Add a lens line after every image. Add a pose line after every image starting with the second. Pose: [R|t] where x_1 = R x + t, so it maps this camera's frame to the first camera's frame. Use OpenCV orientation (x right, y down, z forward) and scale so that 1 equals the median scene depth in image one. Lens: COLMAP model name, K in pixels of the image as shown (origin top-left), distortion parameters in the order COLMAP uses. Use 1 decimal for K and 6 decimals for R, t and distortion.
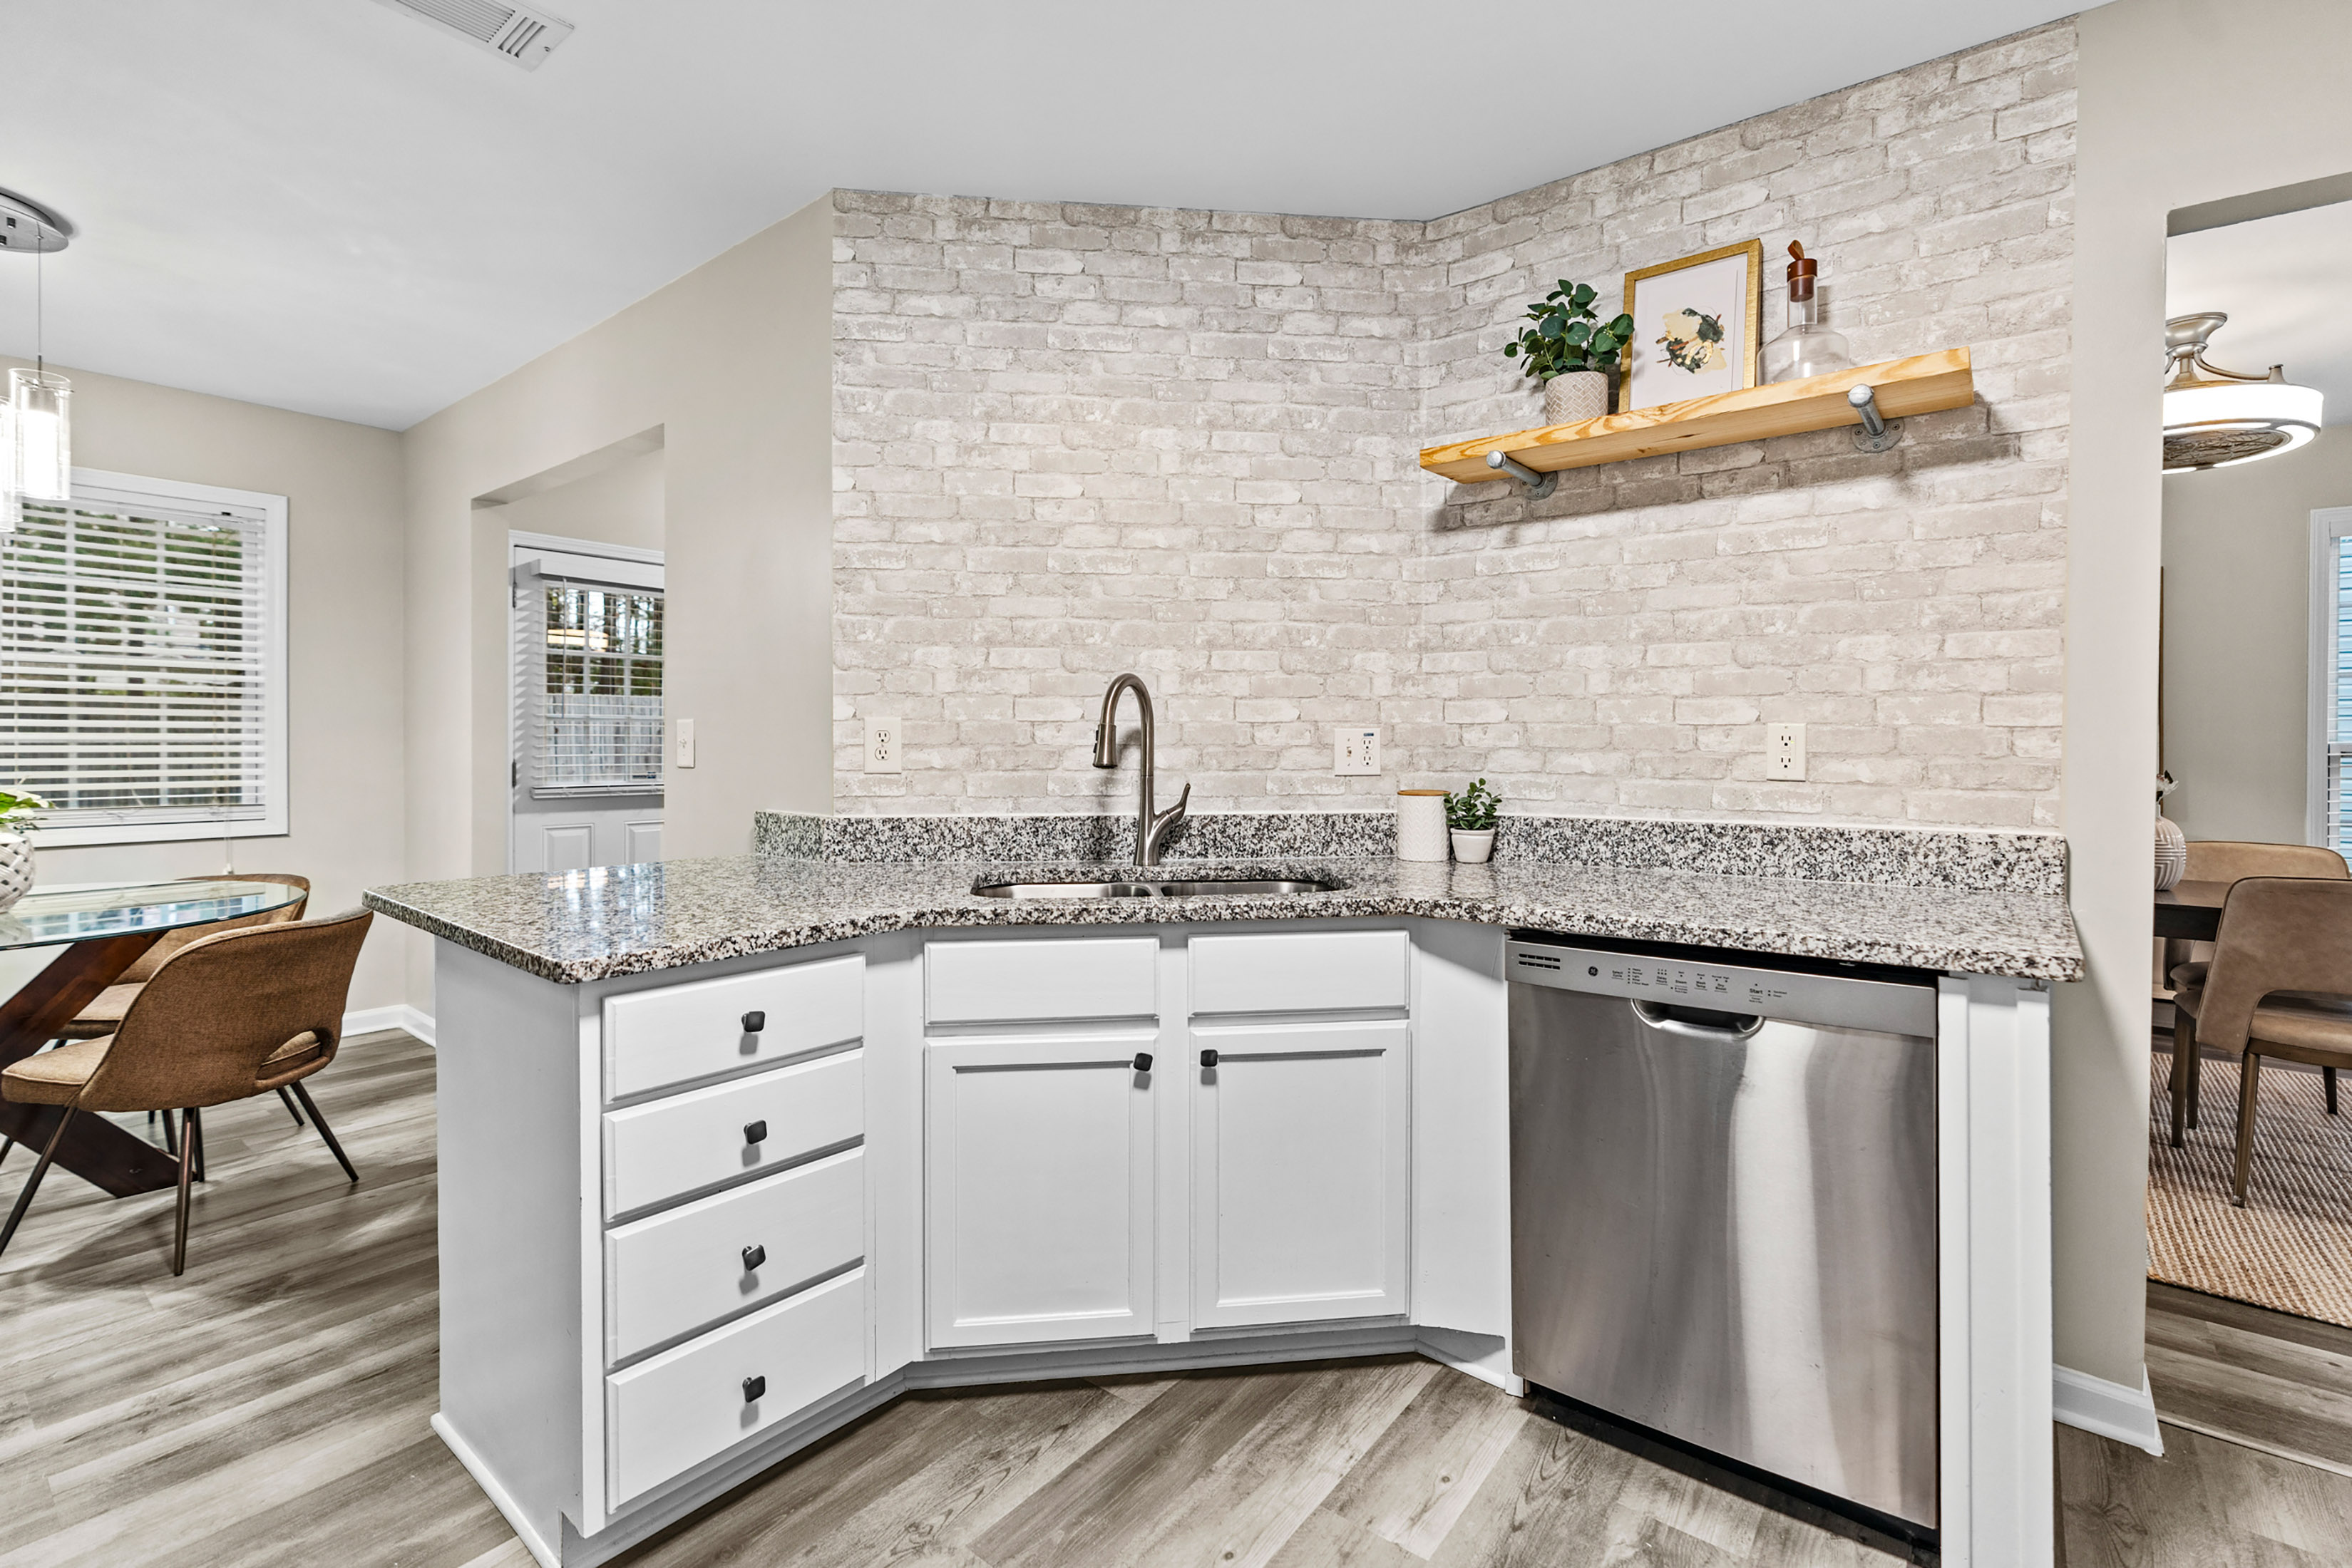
lens RADIAL K [[1057.4, 0, 1181.1], [0, 1057.4, 744.5], [0, 0, 1]] dist [-0.003908, 0.000770]
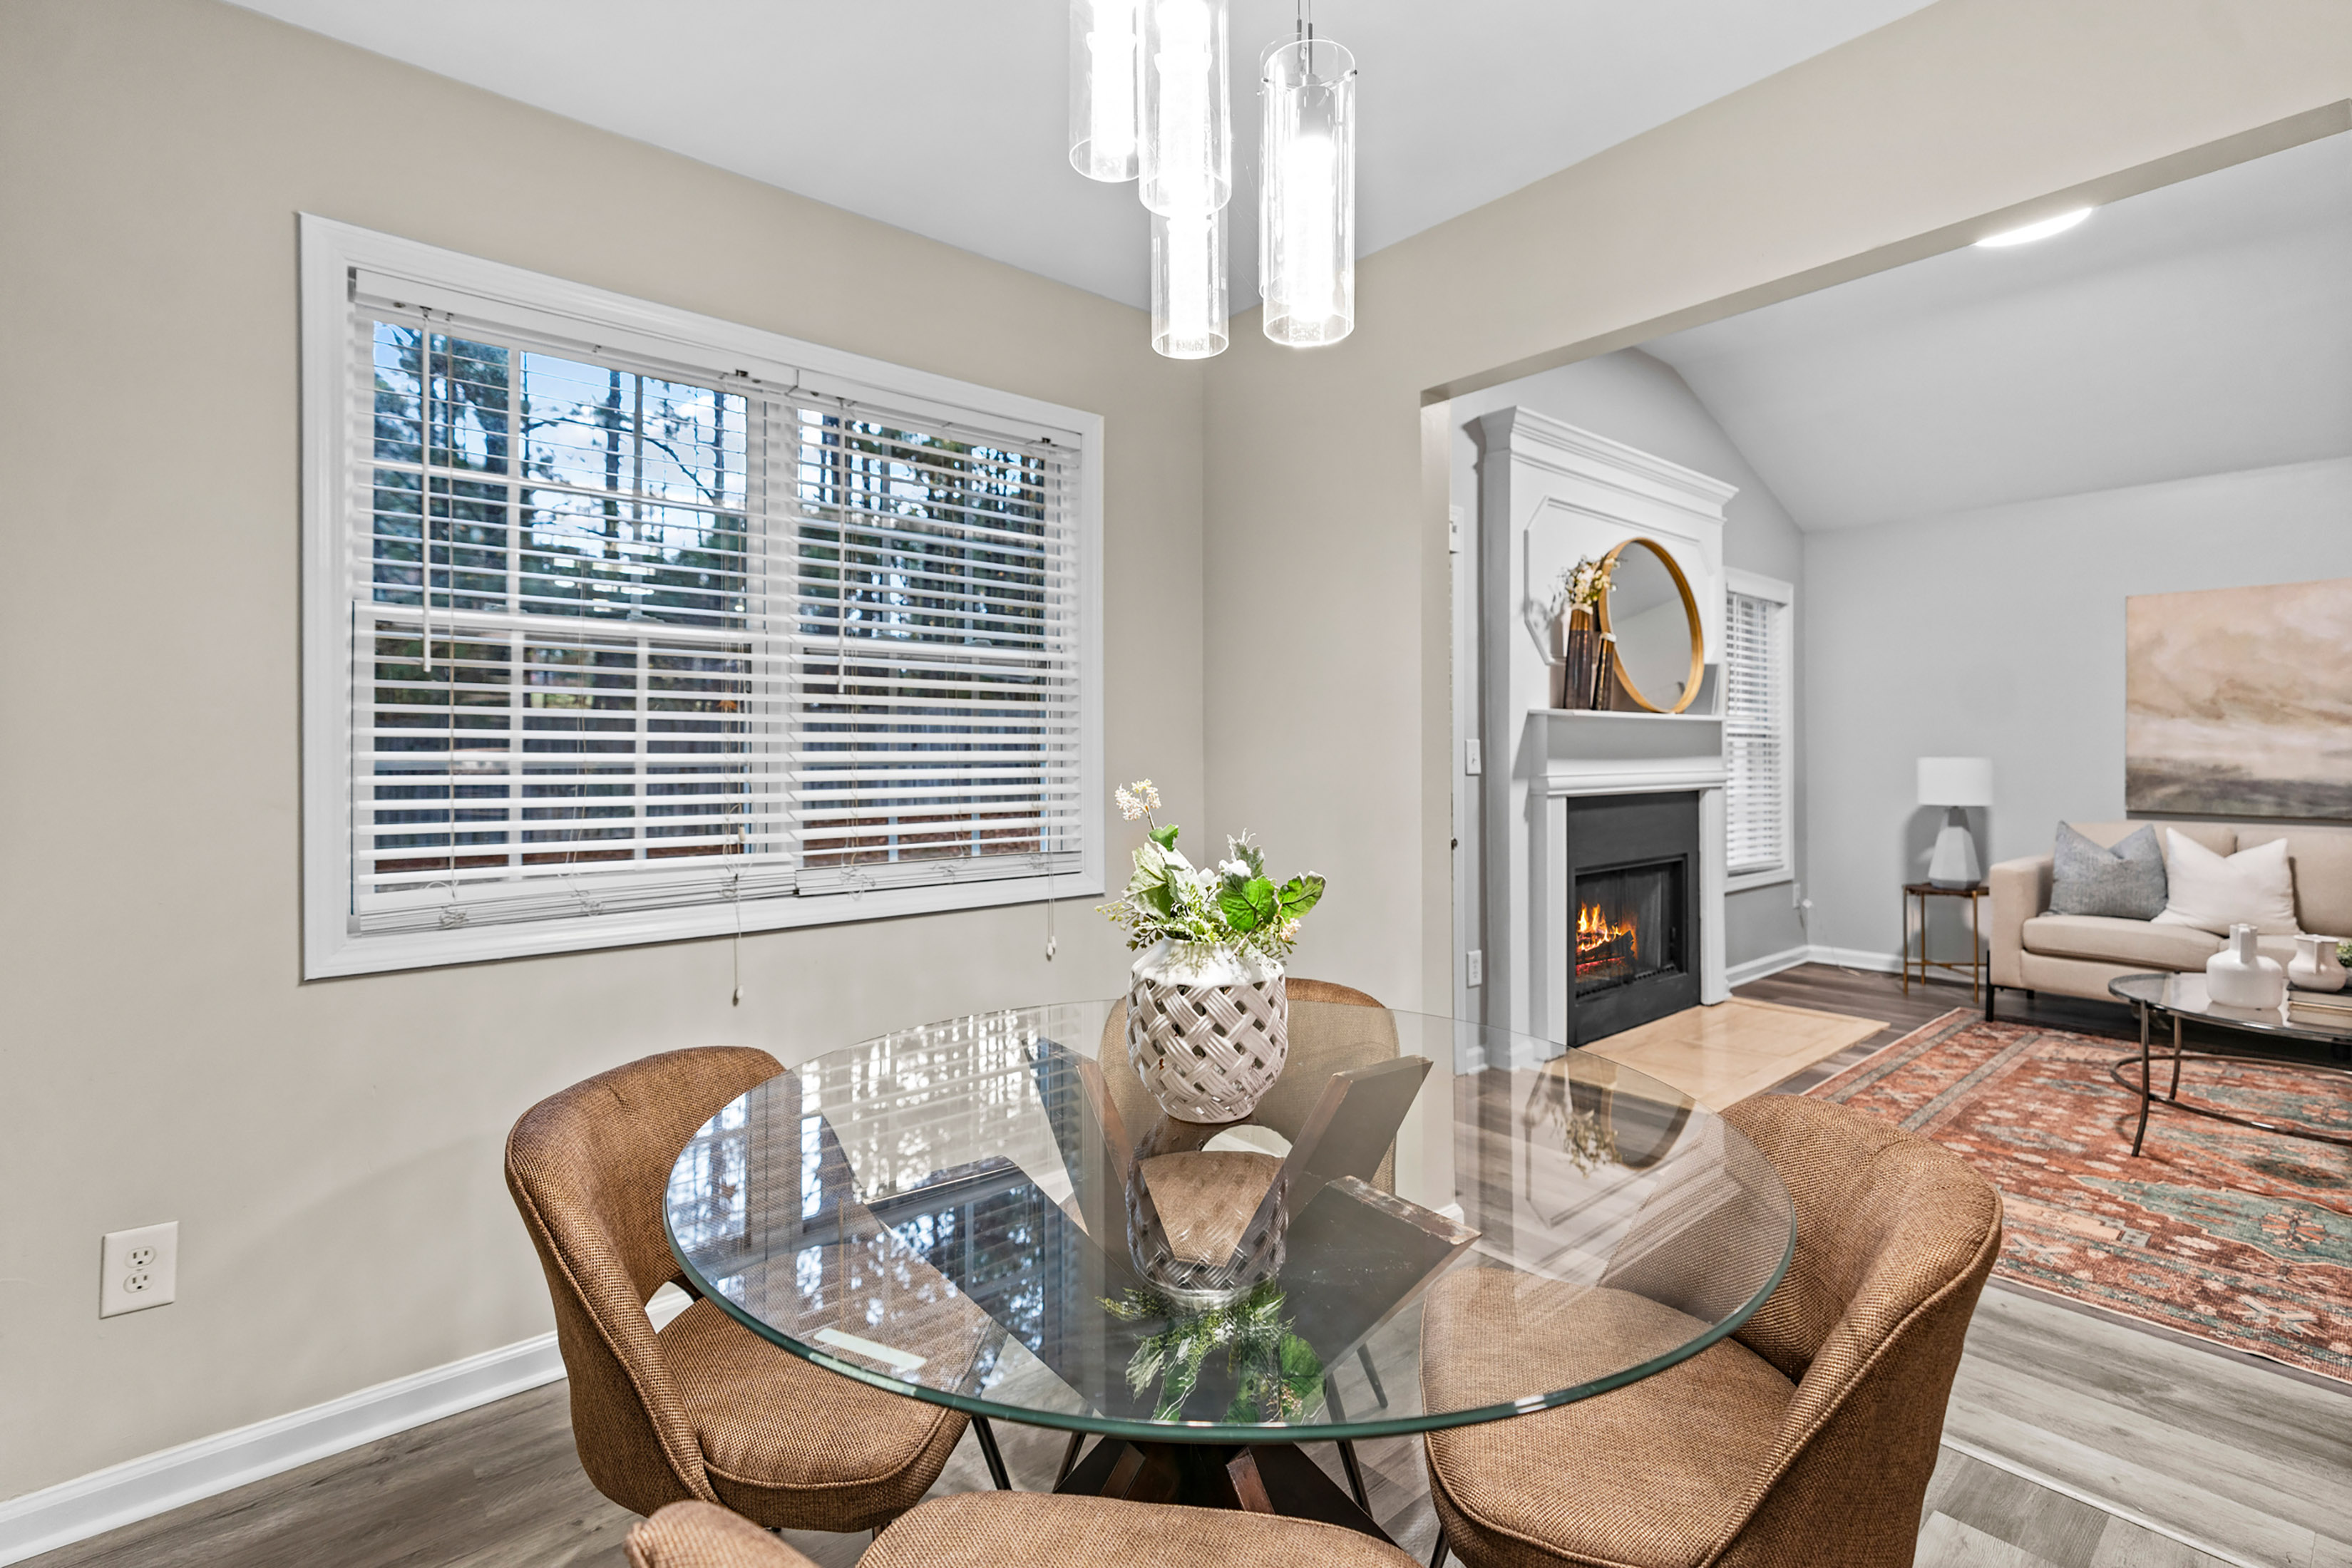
lens RADIAL K [[1065.5, 0, 1165.5], [0, 1065.5, 750.8], [0, 0, 1]] dist [-0.003906, 0.000516]
pose [[0.980332, -0.007948, -0.197198, -1.172057], [0.006972, 0.999960, -0.005643, -0.010851], [0.197235, 0.004157, 0.980348, 0.540231]]
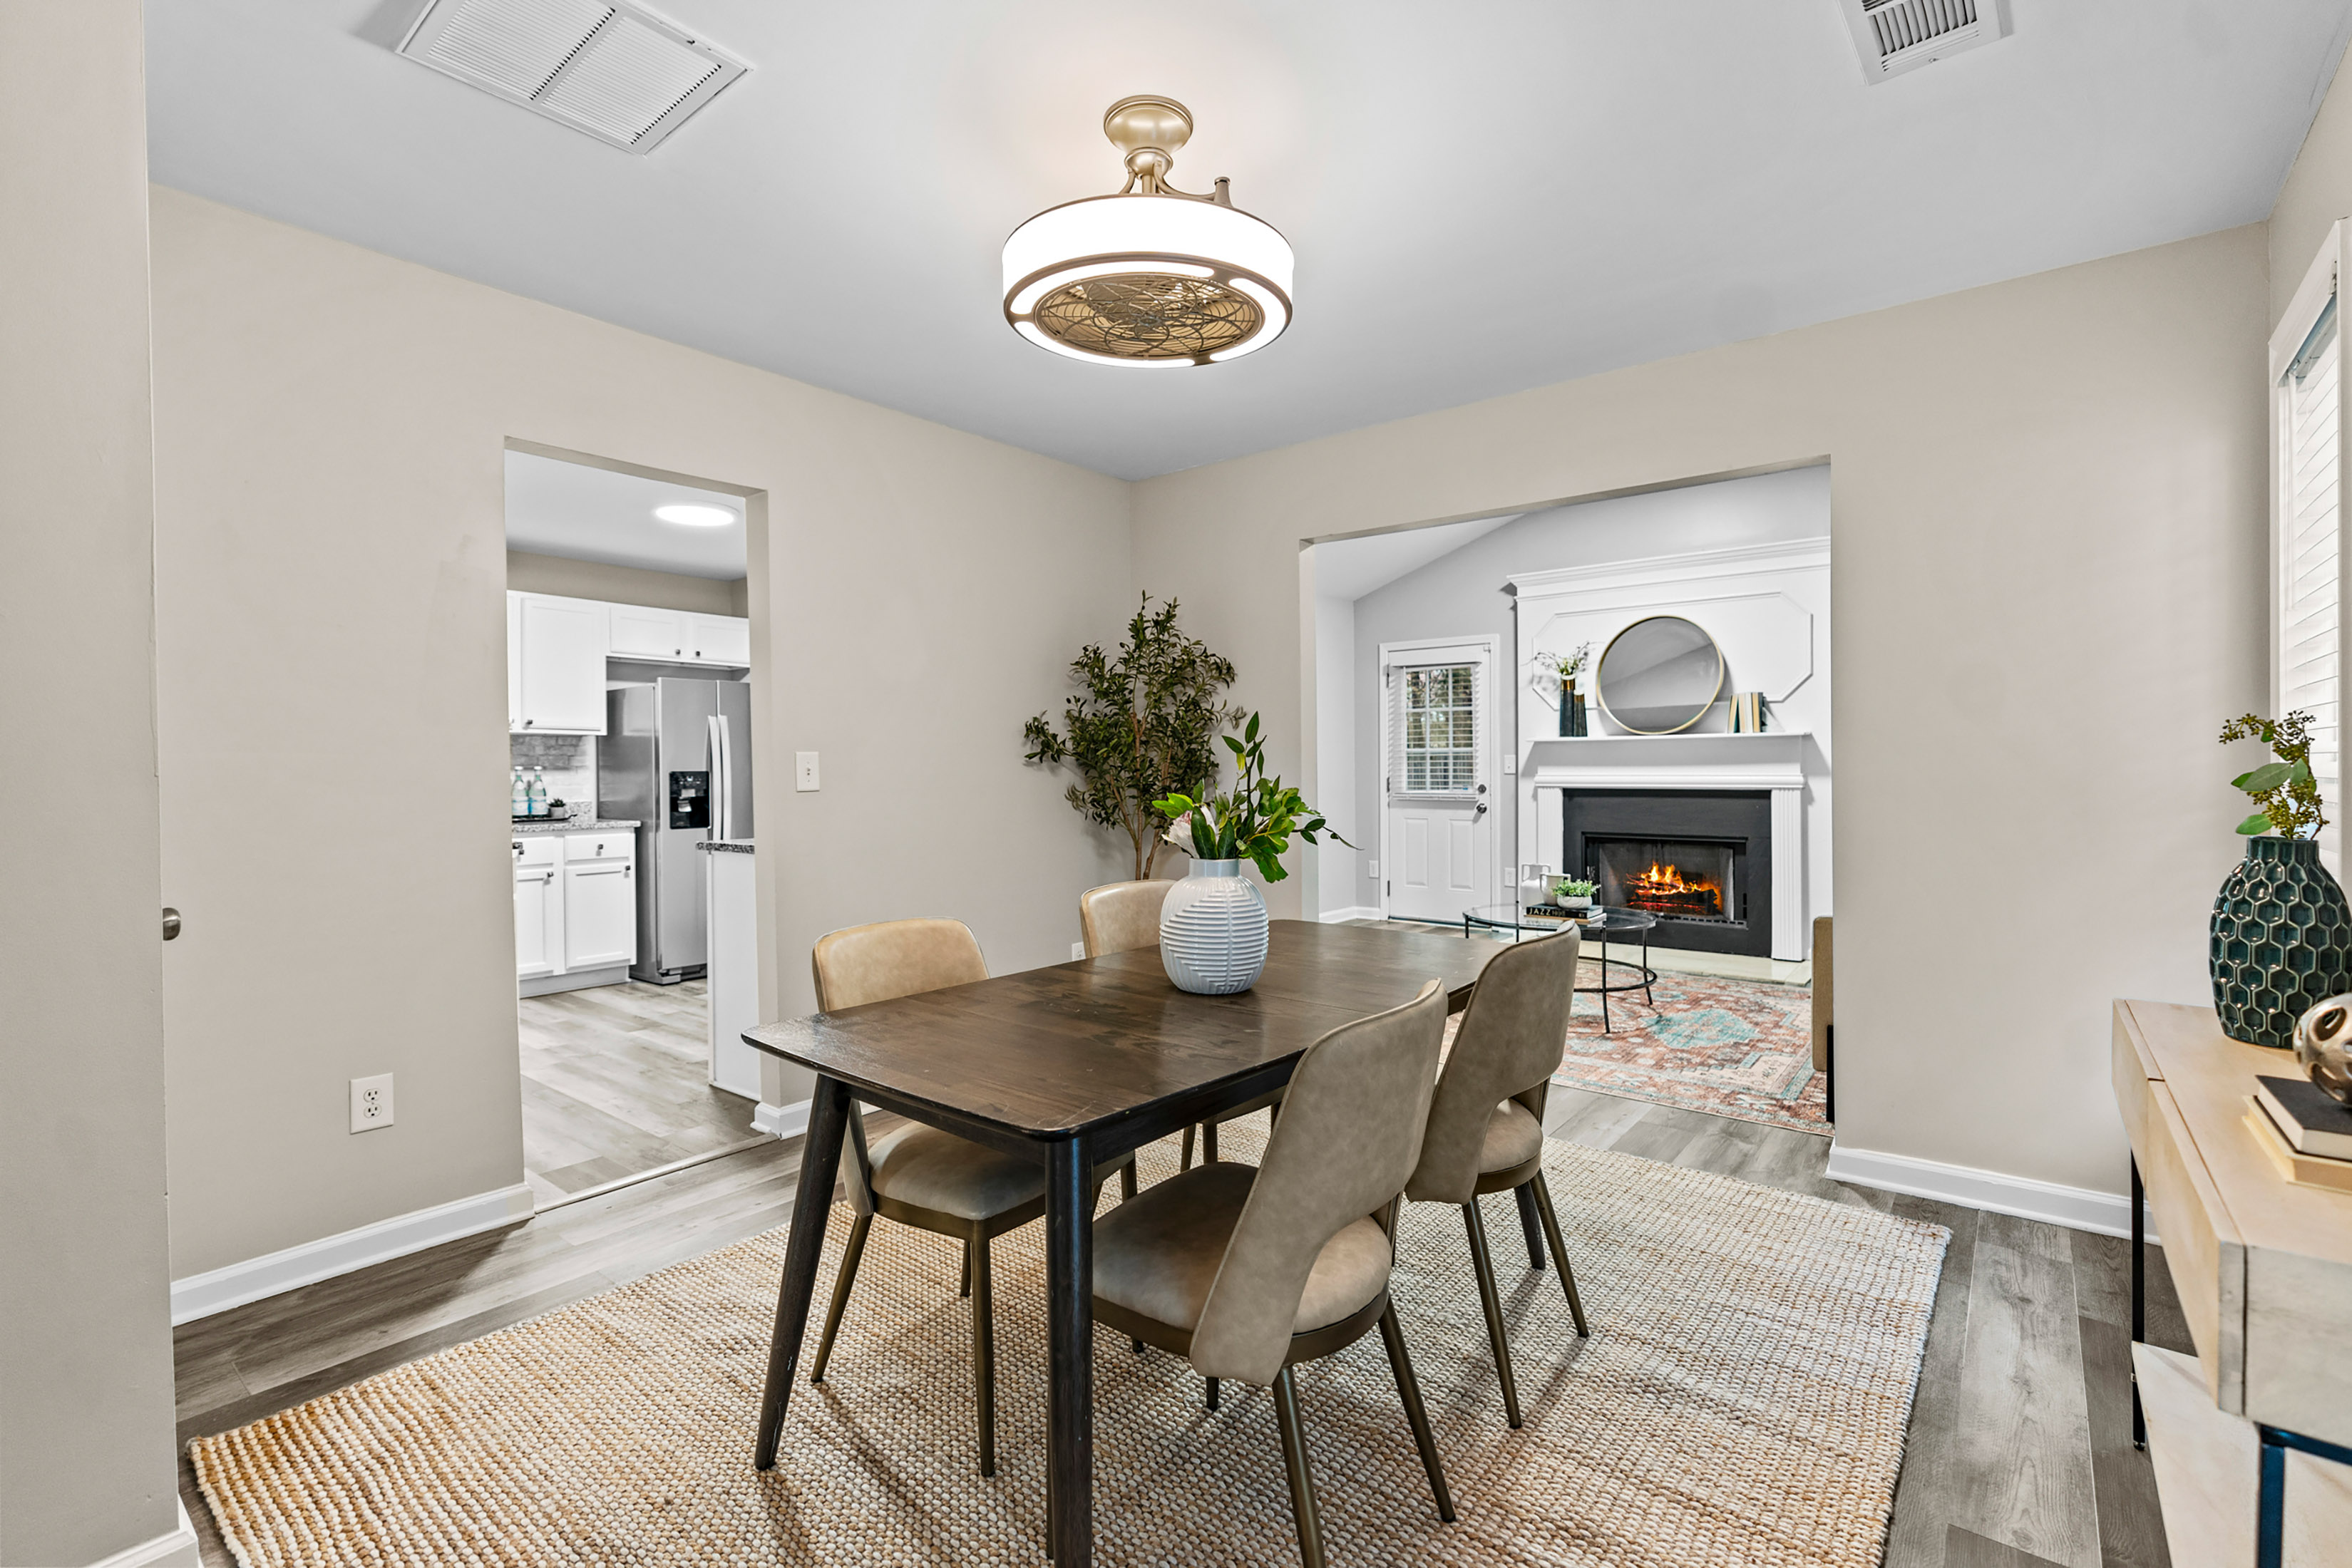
lens RADIAL K [[1034.0, 0, 1195.8], [0, 1034.0, 777.6], [0, 0, 1]] dist [-0.003141, 0.000411]
pose [[-0.000274, 0.007418, -0.999972, 2.166057], [0.004035, 0.999964, 0.007417, 0.005949], [0.999992, -0.004032, -0.000304, 1.388068]]
